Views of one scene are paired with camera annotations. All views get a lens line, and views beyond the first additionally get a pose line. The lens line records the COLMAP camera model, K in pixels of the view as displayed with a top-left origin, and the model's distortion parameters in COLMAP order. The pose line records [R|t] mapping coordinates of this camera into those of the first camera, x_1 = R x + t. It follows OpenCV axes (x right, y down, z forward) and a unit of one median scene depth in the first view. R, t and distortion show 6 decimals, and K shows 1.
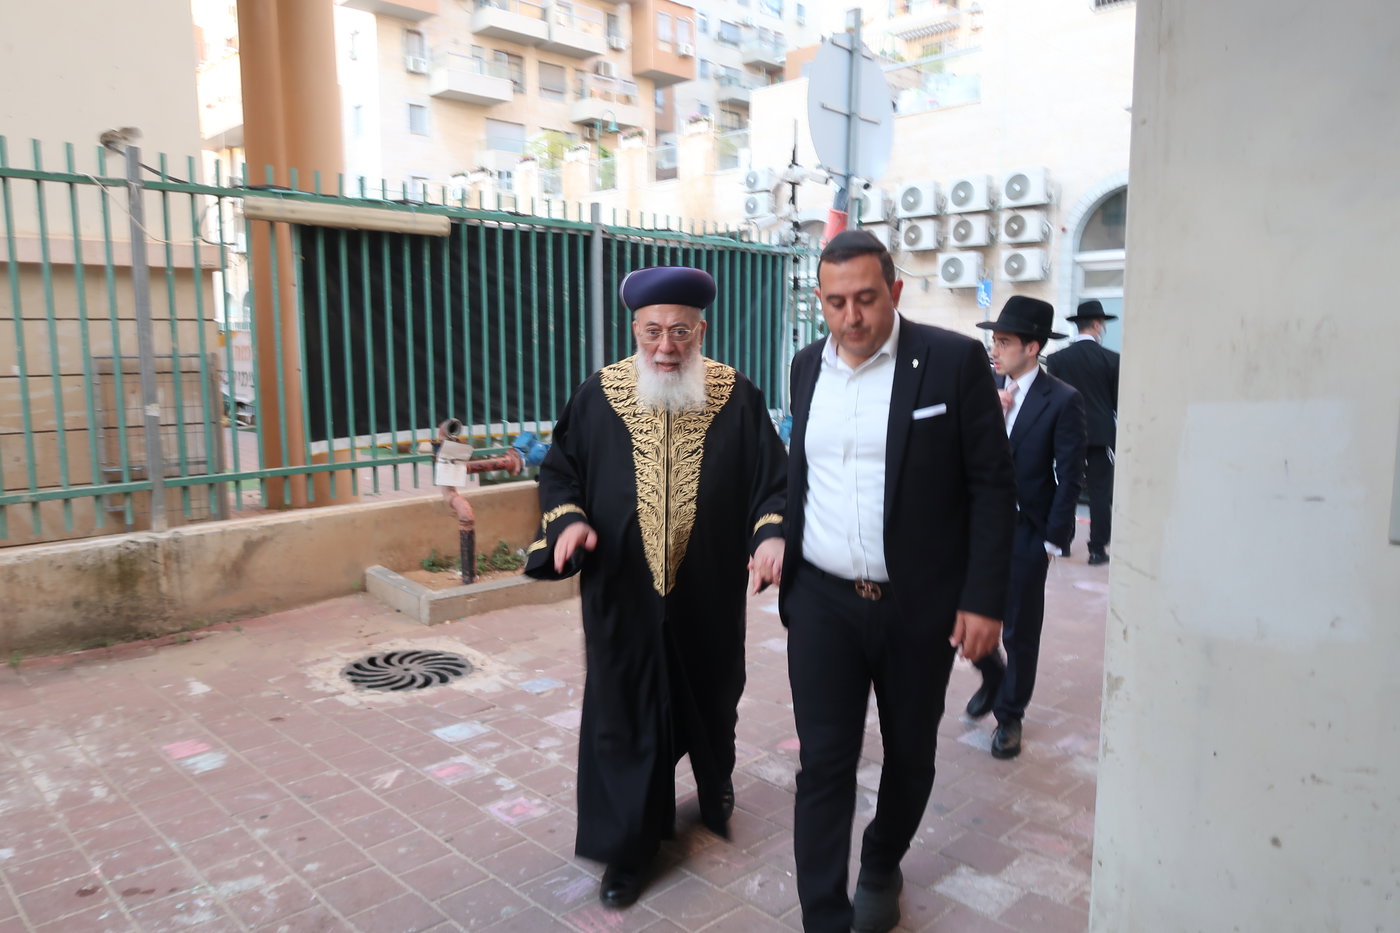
lens RADIAL K [[957.1, 0, 700.0], [0, 957.1, 466.5], [0, 0, 1]] dist [-0.004336, -0.000558]
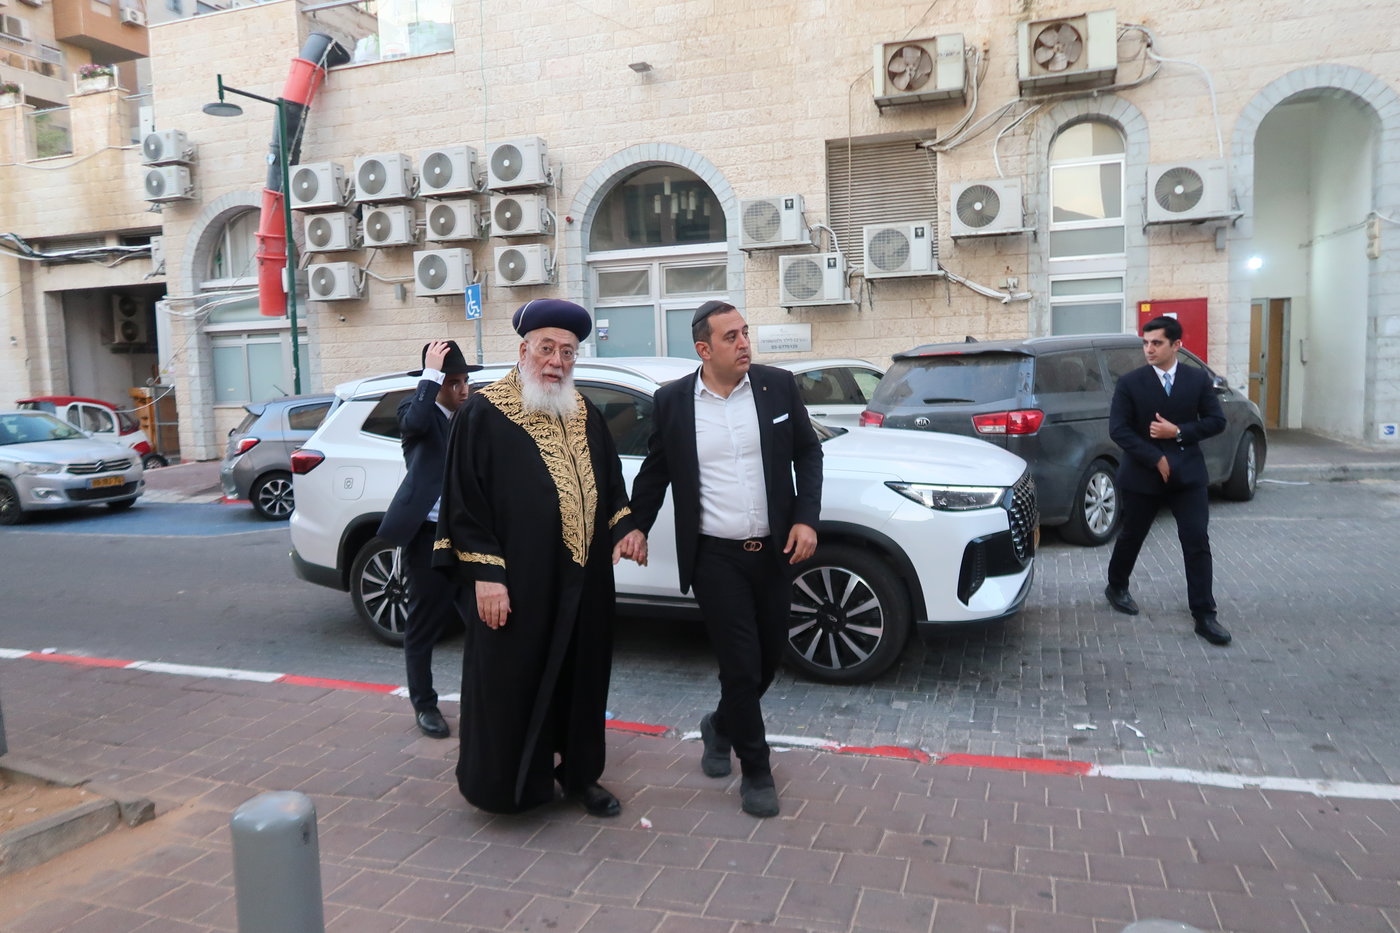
lens RADIAL K [[957.1, 0, 700.0], [0, 957.1, 466.5], [0, 0, 1]] dist [-0.004336, -0.000558]
pose [[0.902899, -0.064284, 0.425019, 0.123935], [0.079340, 0.996689, -0.017798, -0.025484], [-0.422468, 0.049791, 0.905009, 0.246026]]
